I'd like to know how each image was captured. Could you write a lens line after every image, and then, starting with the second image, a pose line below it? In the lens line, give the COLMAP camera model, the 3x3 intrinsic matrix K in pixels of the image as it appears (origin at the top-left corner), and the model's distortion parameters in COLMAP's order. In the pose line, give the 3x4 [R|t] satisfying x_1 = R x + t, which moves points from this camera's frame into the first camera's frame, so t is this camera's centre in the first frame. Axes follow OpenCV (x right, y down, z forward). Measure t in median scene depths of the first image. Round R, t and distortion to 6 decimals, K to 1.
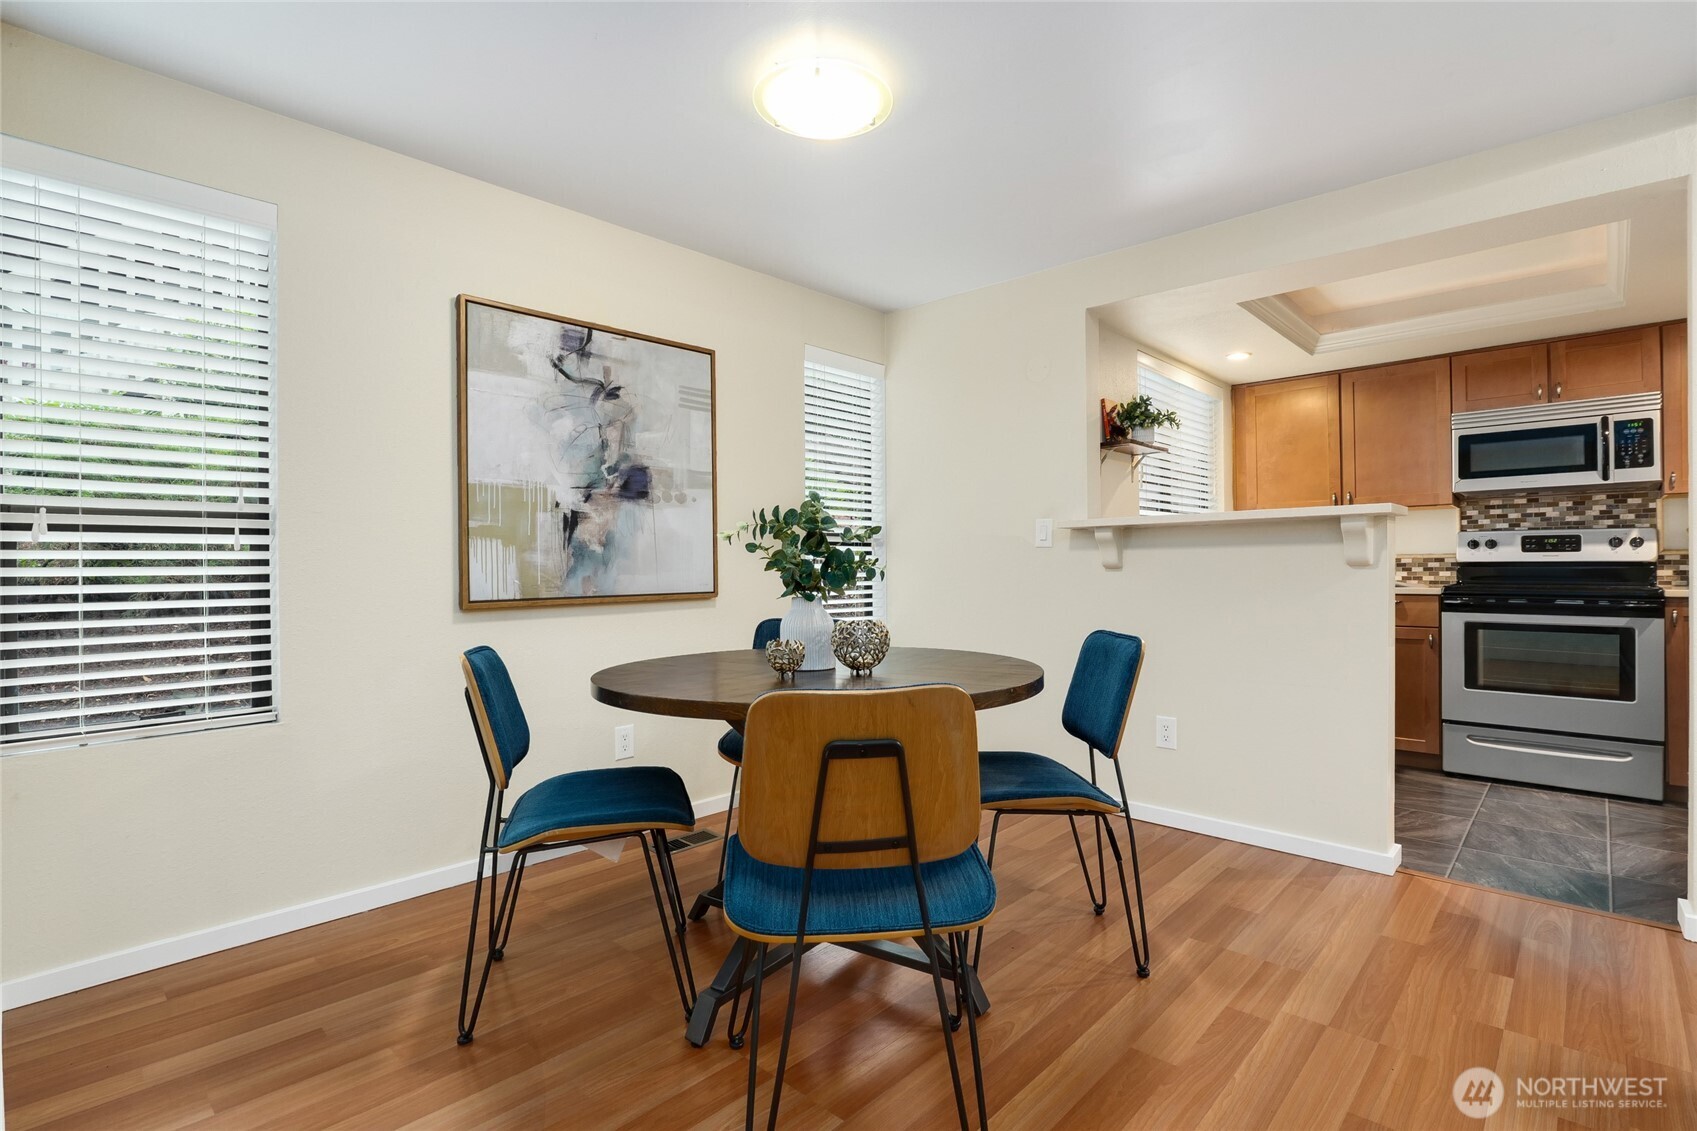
lens RADIAL K [[799.0, 0, 856.5], [0, 799.0, 567.4], [0, 0, 1]] dist [-0.019912, 0.007075]
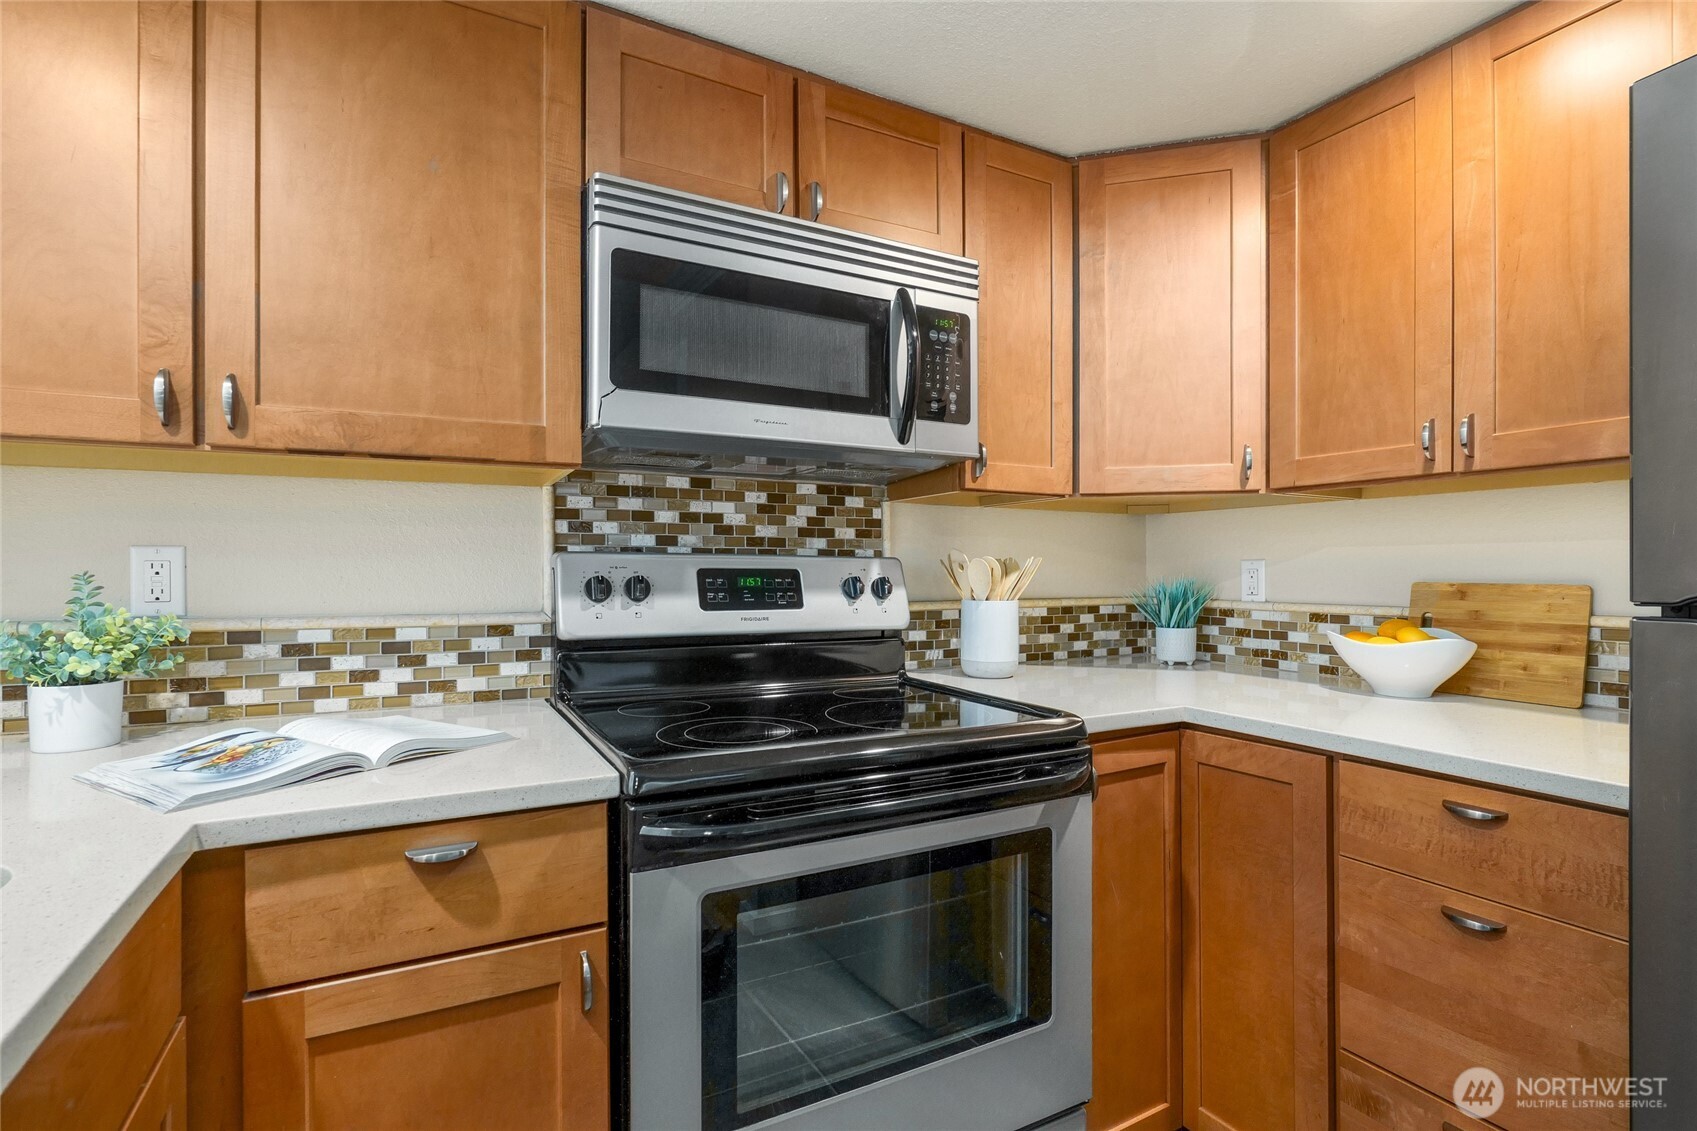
lens RADIAL K [[803.2, 0, 844.1], [0, 803.2, 570.9], [0, 0, 1]] dist [-0.019678, 0.000333]
pose [[0.317739, 0.008130, 0.948143, 0.509154], [-0.001906, 0.999967, -0.007936, -0.037449], [-0.948176, 0.000715, 0.317744, 0.843483]]
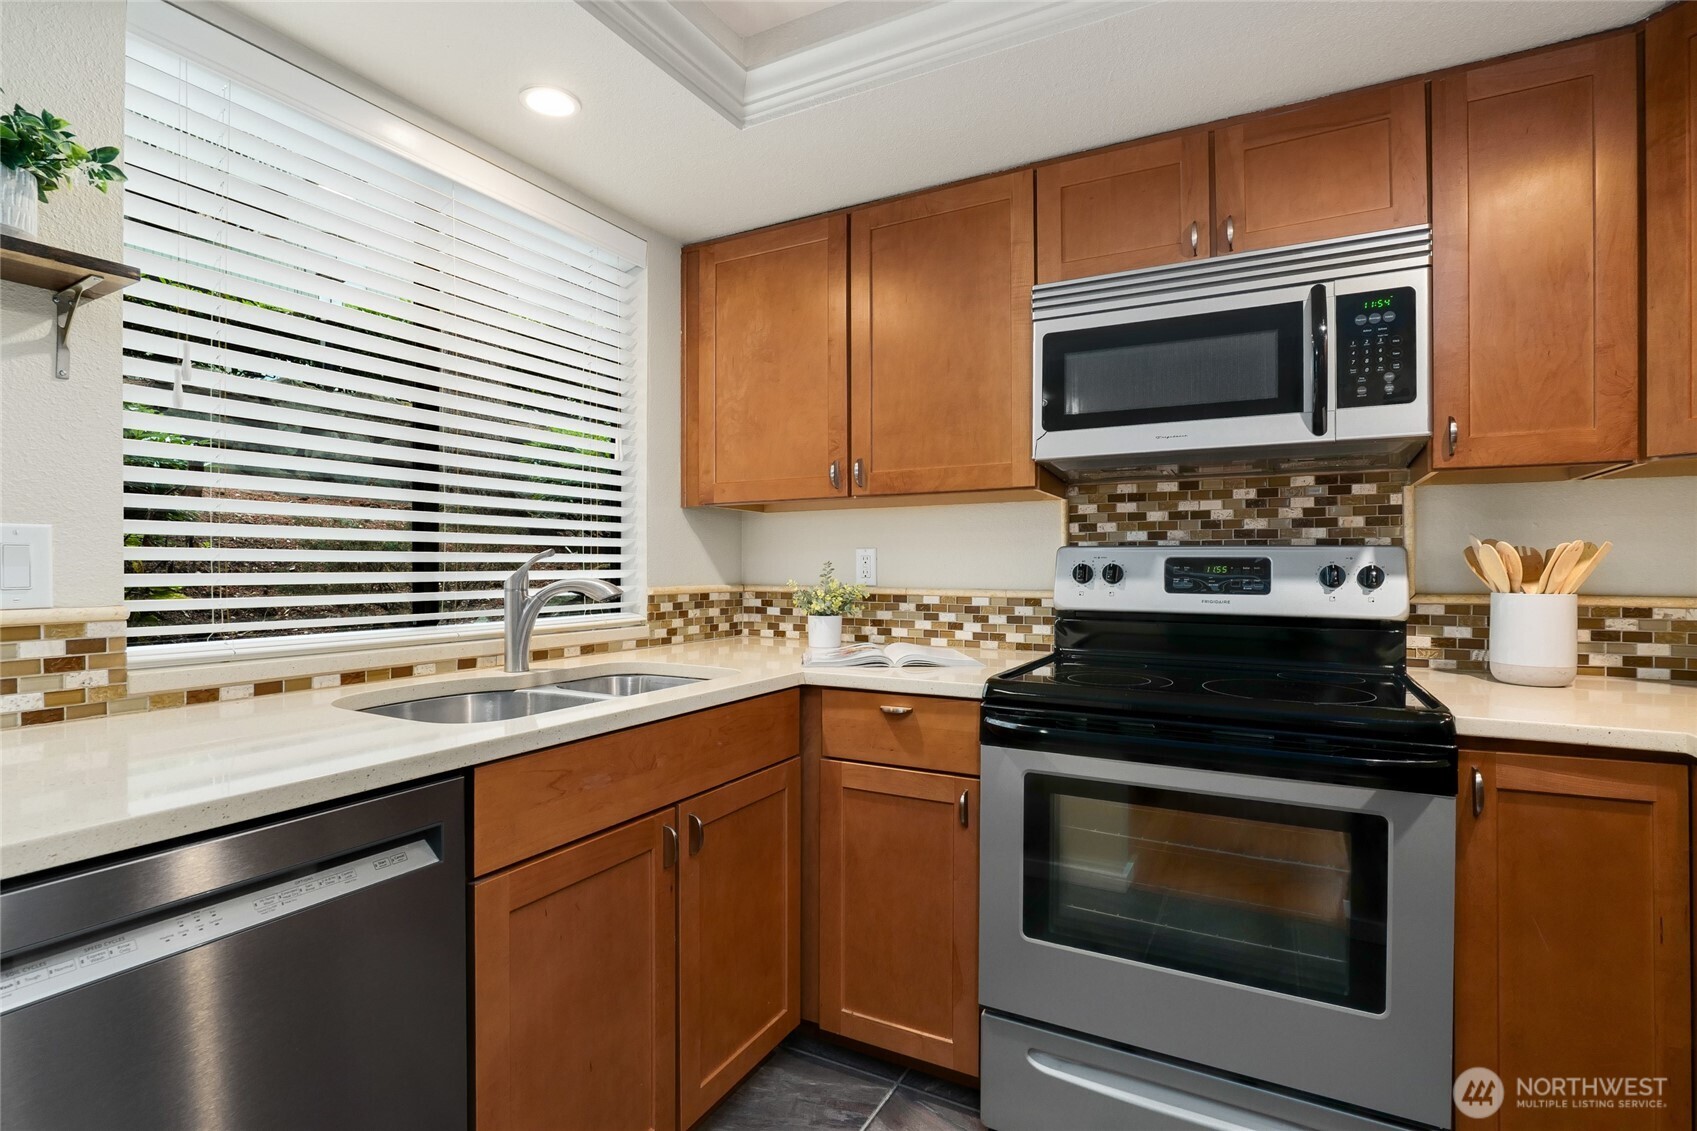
lens RADIAL K [[803.2, 0, 844.1], [0, 803.2, 570.9], [0, 0, 1]] dist [-0.019678, 0.000333]
pose [[0.968439, 0.008345, 0.249113, 0.558393], [-0.008840, 0.999961, 0.000869, -0.032362], [-0.249096, -0.003044, 0.968474, 0.607878]]
